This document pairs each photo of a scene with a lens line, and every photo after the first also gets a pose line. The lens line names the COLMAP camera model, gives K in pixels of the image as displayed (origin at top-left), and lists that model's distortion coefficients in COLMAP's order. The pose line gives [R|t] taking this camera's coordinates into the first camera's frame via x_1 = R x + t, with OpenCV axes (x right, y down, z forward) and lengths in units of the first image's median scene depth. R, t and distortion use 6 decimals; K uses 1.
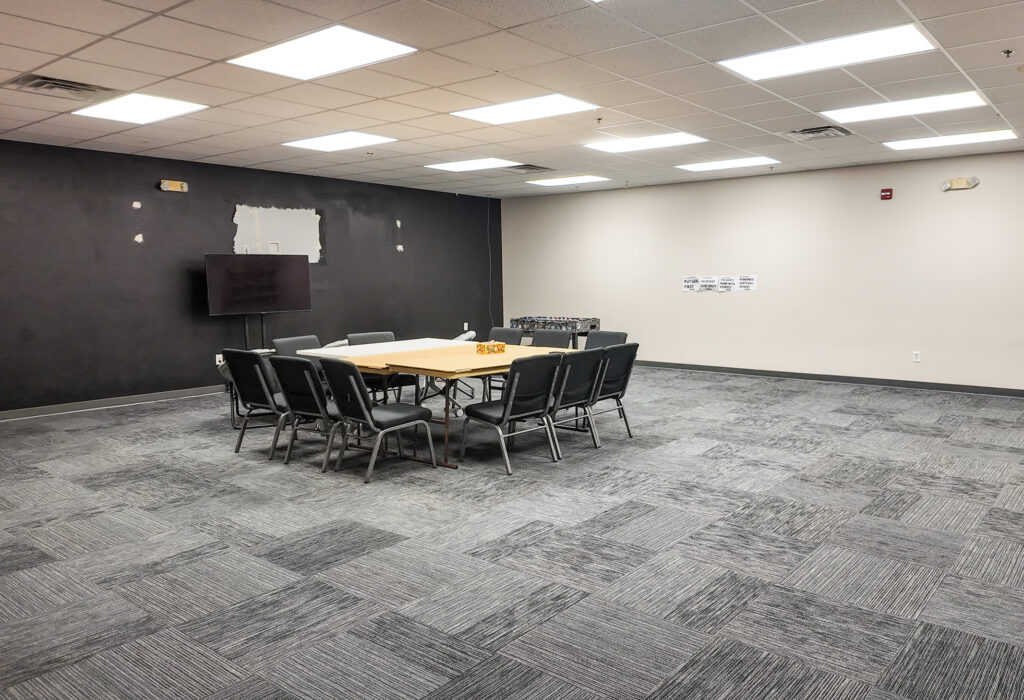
lens RADIAL K [[694.6, 0, 512.0], [0, 694.6, 350.0], [0, 0, 1]] dist [0.000587, -0.003759]
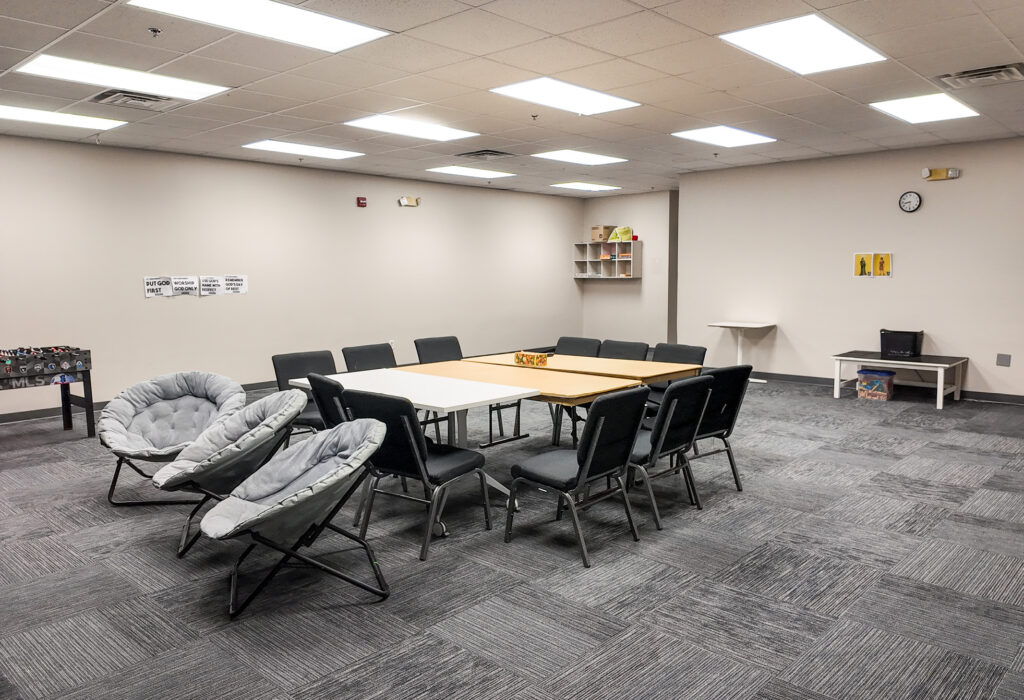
lens RADIAL K [[816.9, 0, 513.6], [0, 816.9, 364.5], [0, 0, 1]] dist [0.006572, -0.002822]
pose [[0.051608, -0.107418, 0.992874, -1.237614], [0.109673, 0.988795, 0.101276, -0.119219], [-0.992627, 0.103664, 0.062811, 1.144573]]
